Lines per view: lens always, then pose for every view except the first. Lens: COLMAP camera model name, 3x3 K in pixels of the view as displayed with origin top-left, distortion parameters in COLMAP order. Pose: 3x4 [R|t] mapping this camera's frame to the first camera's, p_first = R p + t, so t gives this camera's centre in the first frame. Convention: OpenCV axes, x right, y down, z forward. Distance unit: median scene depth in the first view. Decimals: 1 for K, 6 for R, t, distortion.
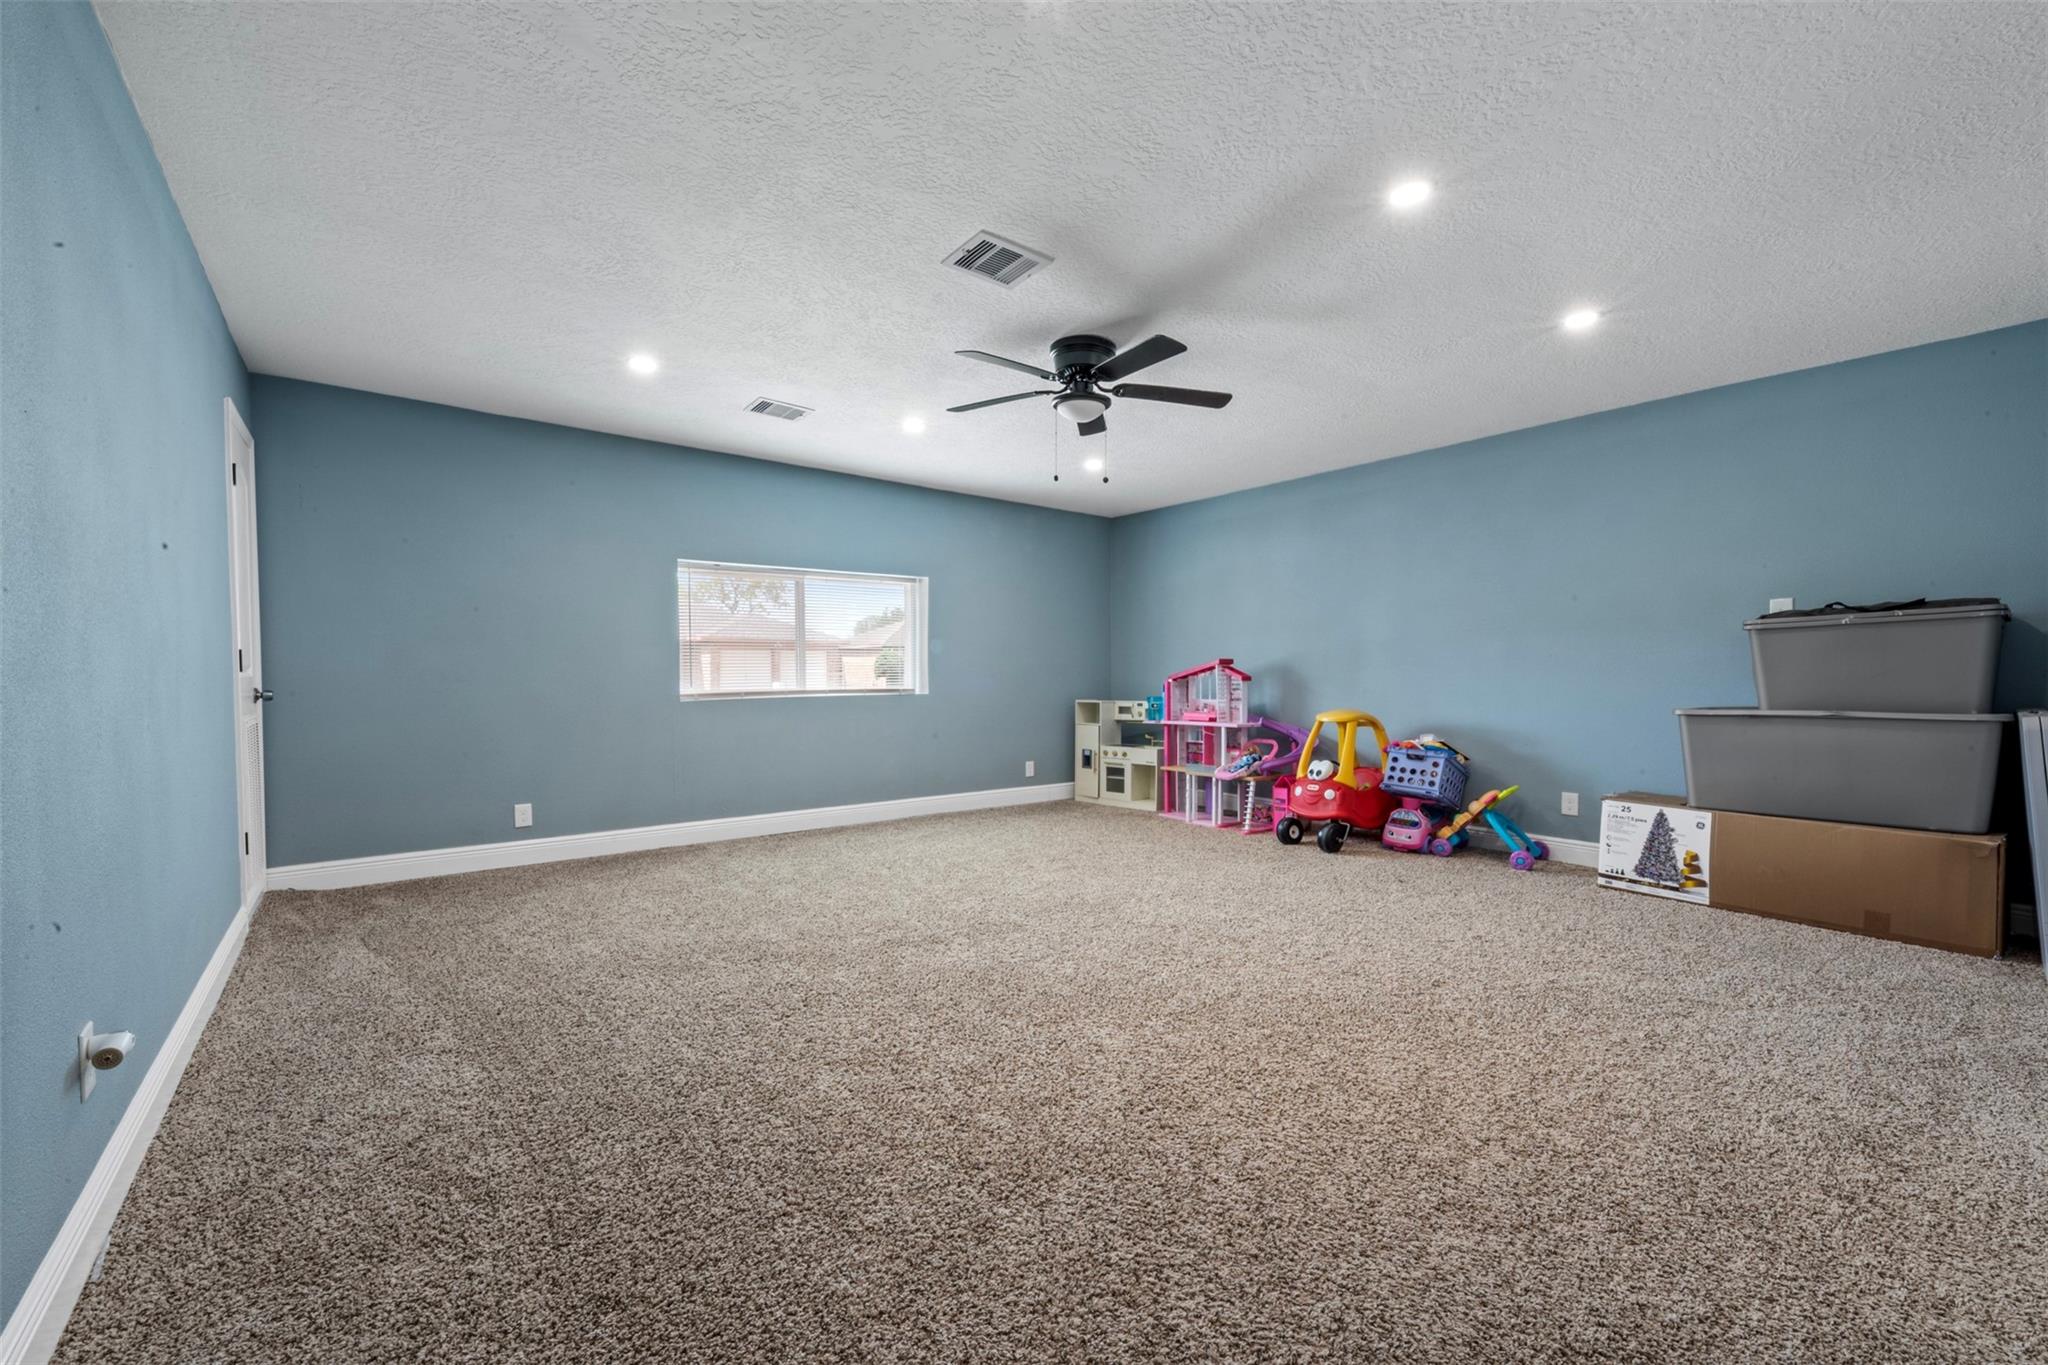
lens RADIAL K [[805.4, 0, 1022.1], [0, 805.4, 698.5], [0, 0, 1]] dist [0.019631, -0.008120]
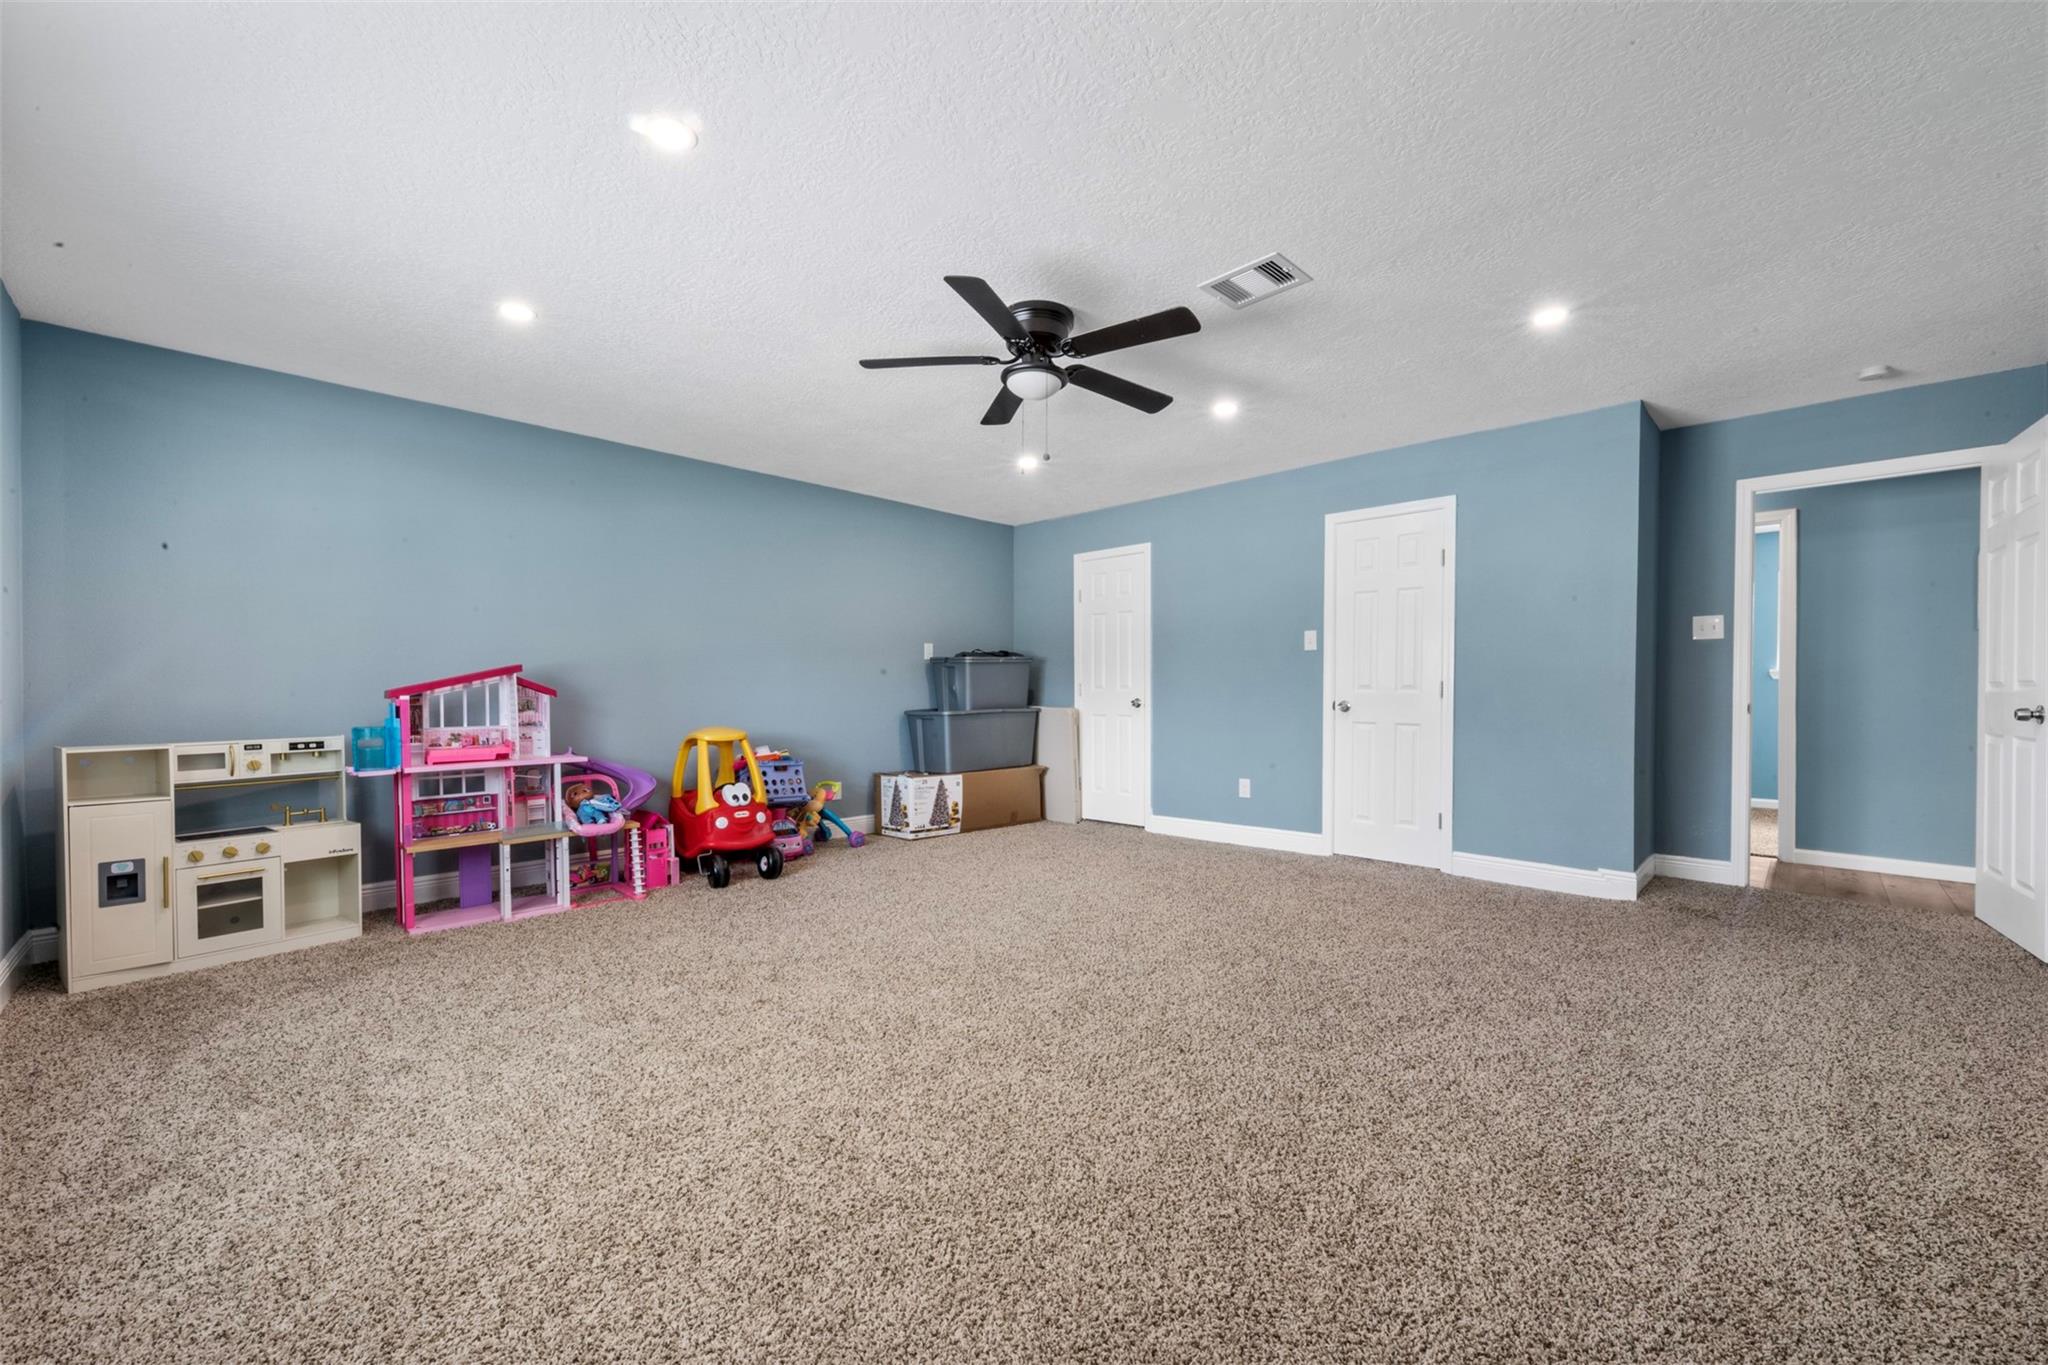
lens RADIAL K [[805.4, 0, 1022.1], [0, 805.4, 698.5], [0, 0, 1]] dist [0.019631, -0.008120]
pose [[-0.114754, -0.006577, 0.993372, -0.551694], [0.031486, 0.999452, 0.010255, -0.016982], [-0.992895, 0.032454, -0.114484, 0.776008]]
